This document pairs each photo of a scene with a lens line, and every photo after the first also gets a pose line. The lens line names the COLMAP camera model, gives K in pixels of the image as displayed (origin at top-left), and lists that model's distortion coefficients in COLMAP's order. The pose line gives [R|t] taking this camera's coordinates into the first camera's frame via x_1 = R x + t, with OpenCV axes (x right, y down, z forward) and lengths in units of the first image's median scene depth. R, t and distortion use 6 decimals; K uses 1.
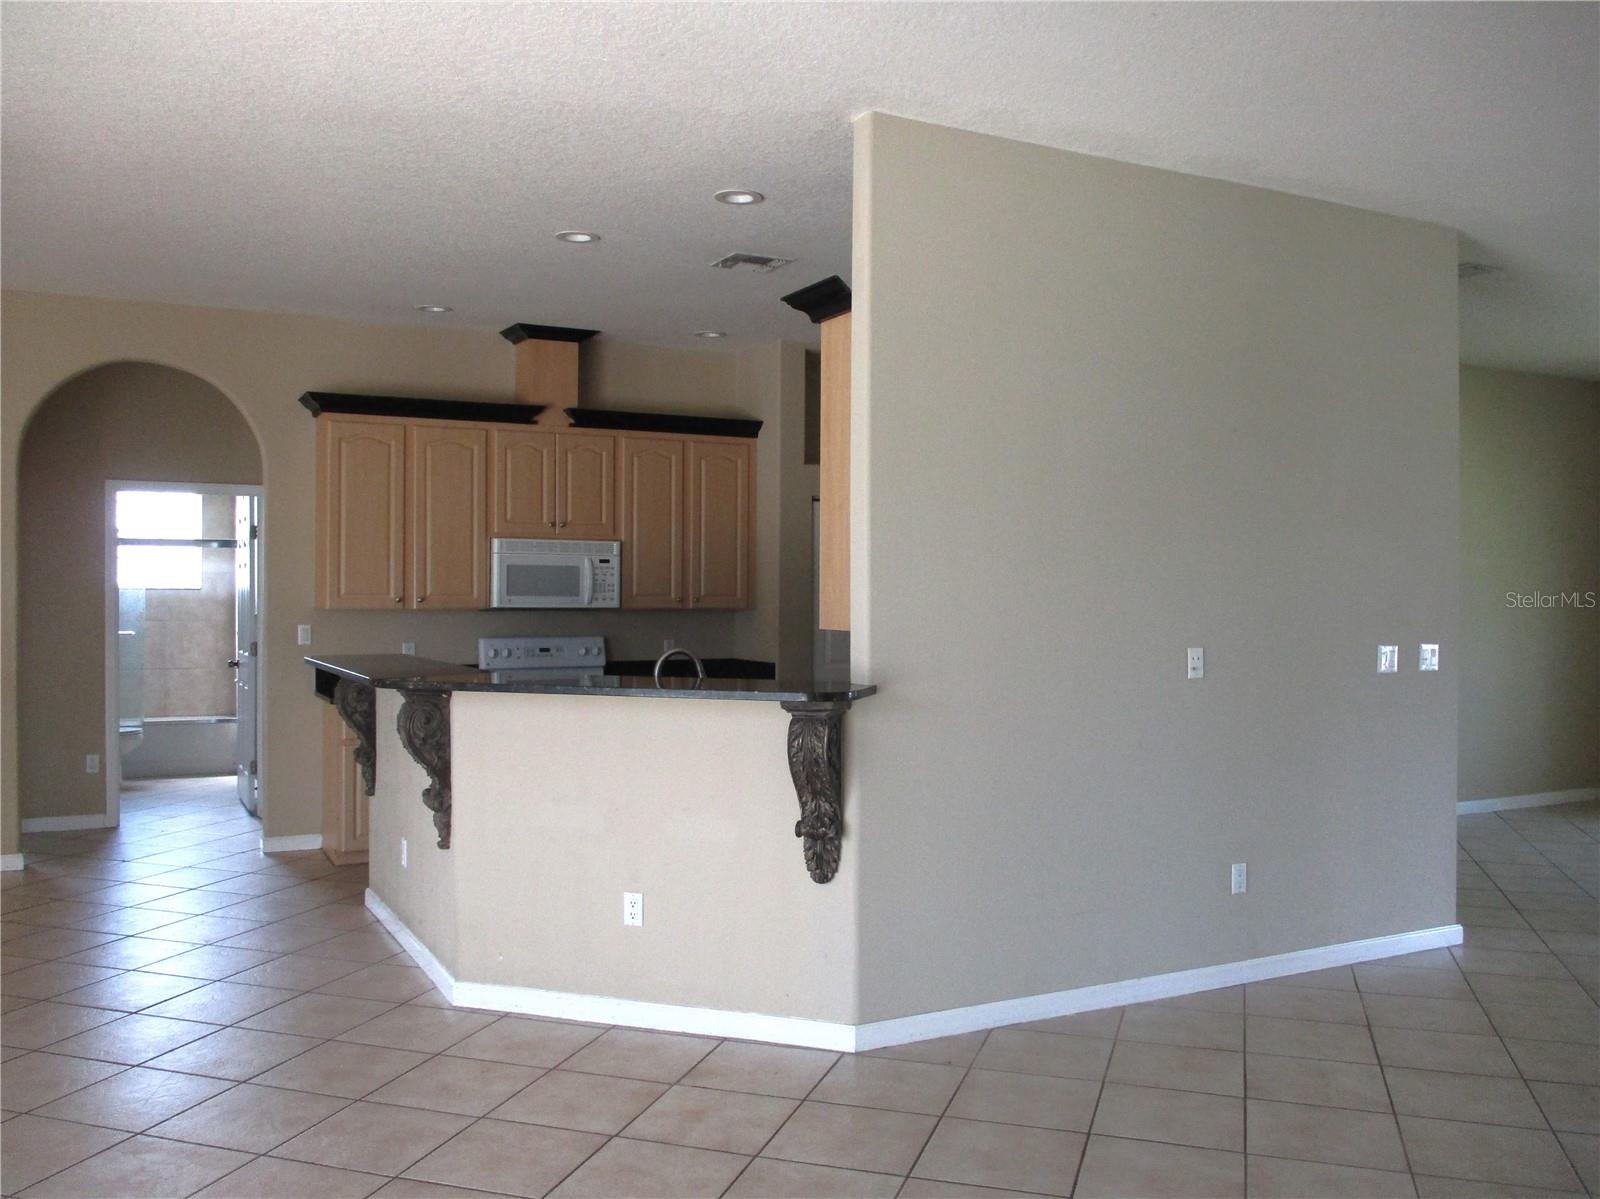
lens RADIAL K [[1349.0, 0, 800.0], [0, 1349.0, 595.5], [0, 0, 1]] dist [-0.036210, -0.002428]
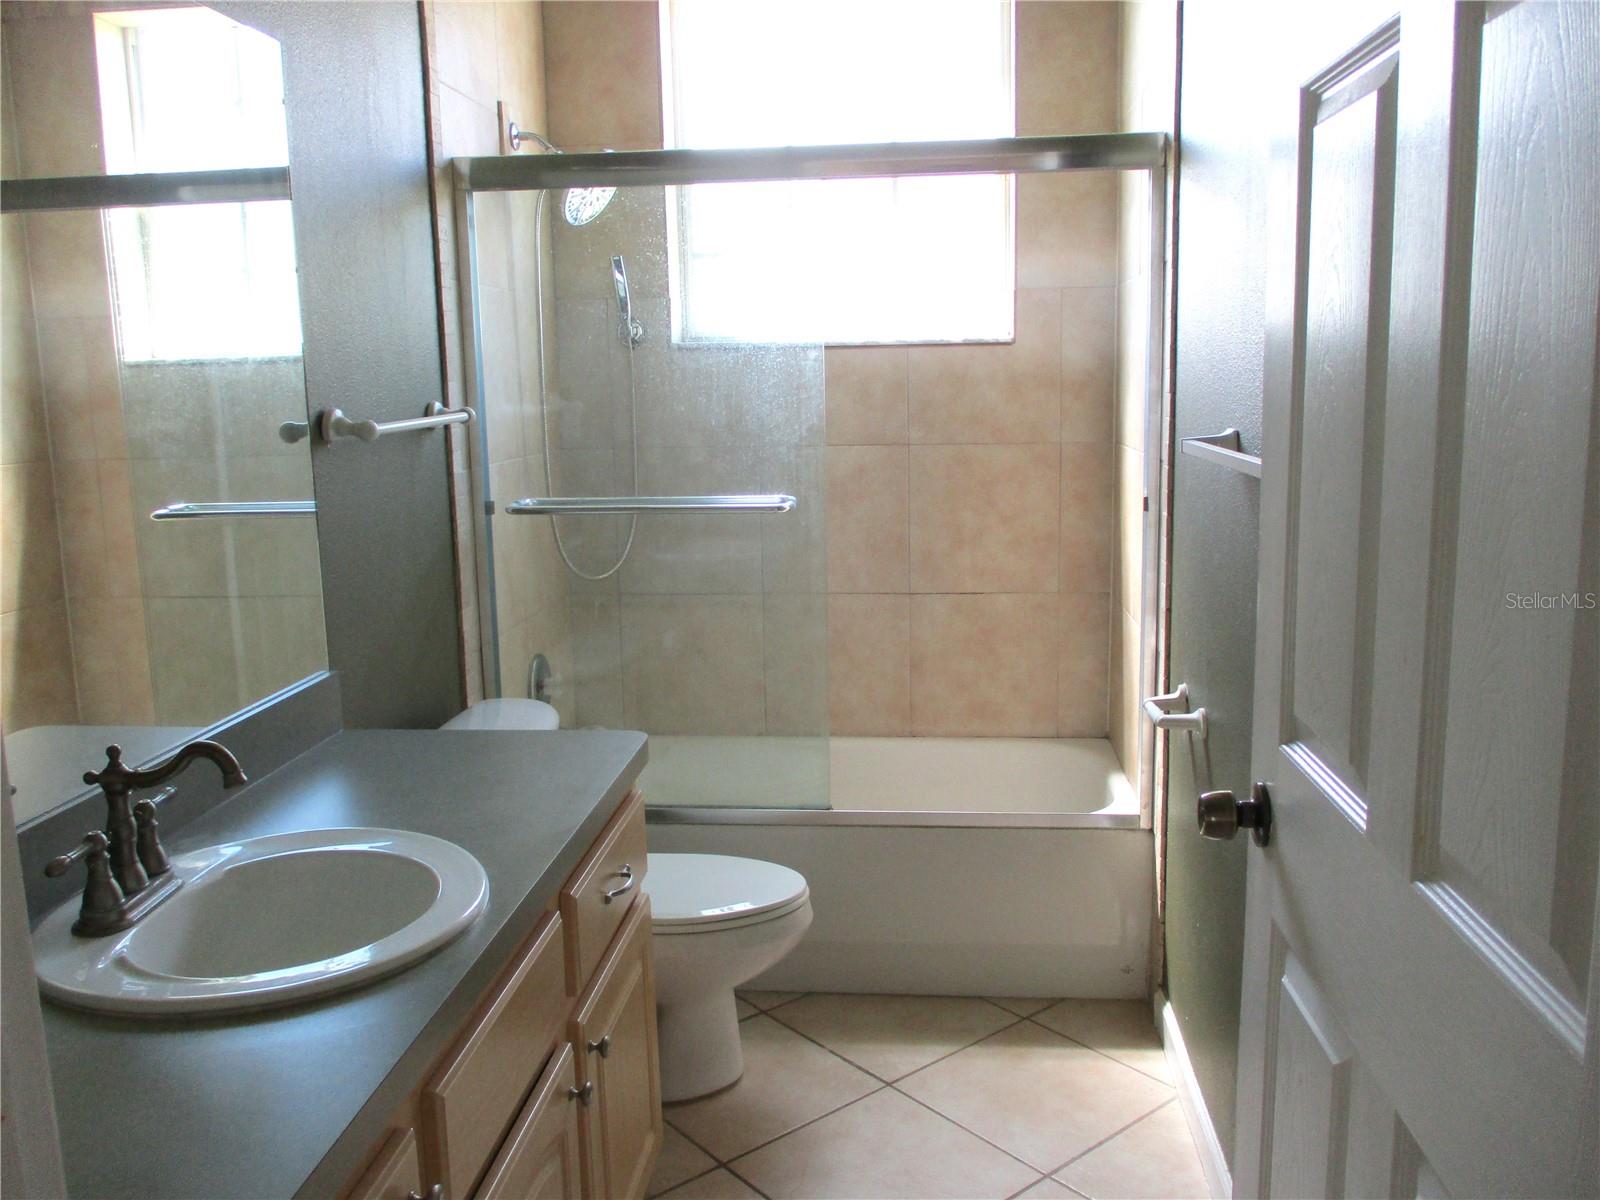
lens RADIAL K [[1349.0, 0, 801.6], [0, 1349.0, 602.4], [0, 0, 1]] dist [-0.036210, -0.002428]
pose [[0.818890, 0.071069, -0.569533, -0.306617], [0.022753, 0.987504, 0.155940, 0.004798], [0.573499, -0.140657, 0.807040, 0.714392]]
